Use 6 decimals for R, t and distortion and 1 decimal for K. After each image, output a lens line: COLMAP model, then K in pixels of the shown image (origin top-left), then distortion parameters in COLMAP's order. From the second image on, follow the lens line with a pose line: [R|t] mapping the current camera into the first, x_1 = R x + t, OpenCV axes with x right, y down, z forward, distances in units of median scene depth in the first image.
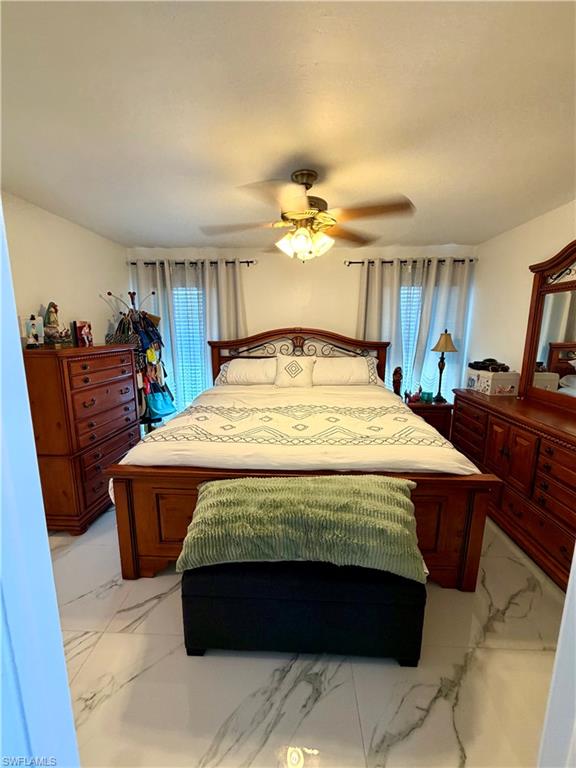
lens RADIAL K [[306.8, 0, 287.8], [0, 306.8, 386.4], [0, 0, 1]] dist [-0.000183, 0.000013]
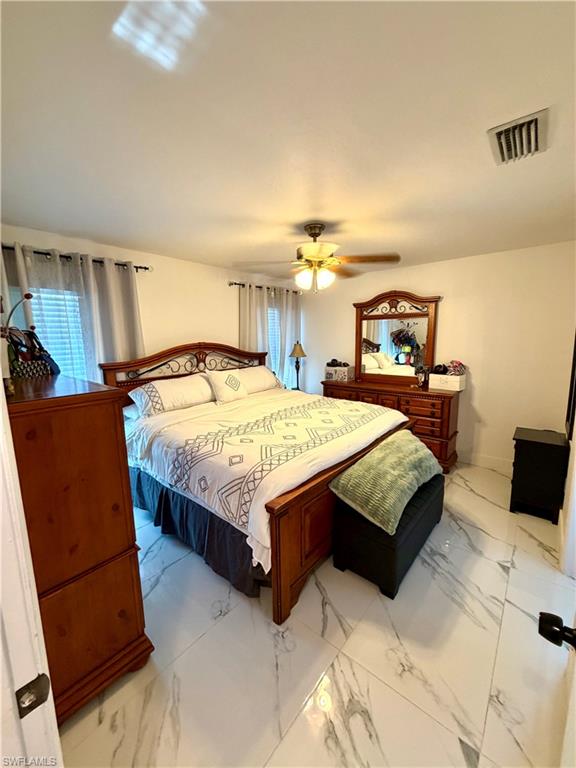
lens RADIAL K [[306.8, 0, 289.2], [0, 306.8, 387.1], [0, 0, 1]] dist [-0.000183, 0.000013]
pose [[0.607615, -0.141969, 0.781440, -0.646841], [0.162288, 0.985329, 0.052822, -0.063084], [-0.777475, 0.094723, 0.621740, 0.198949]]
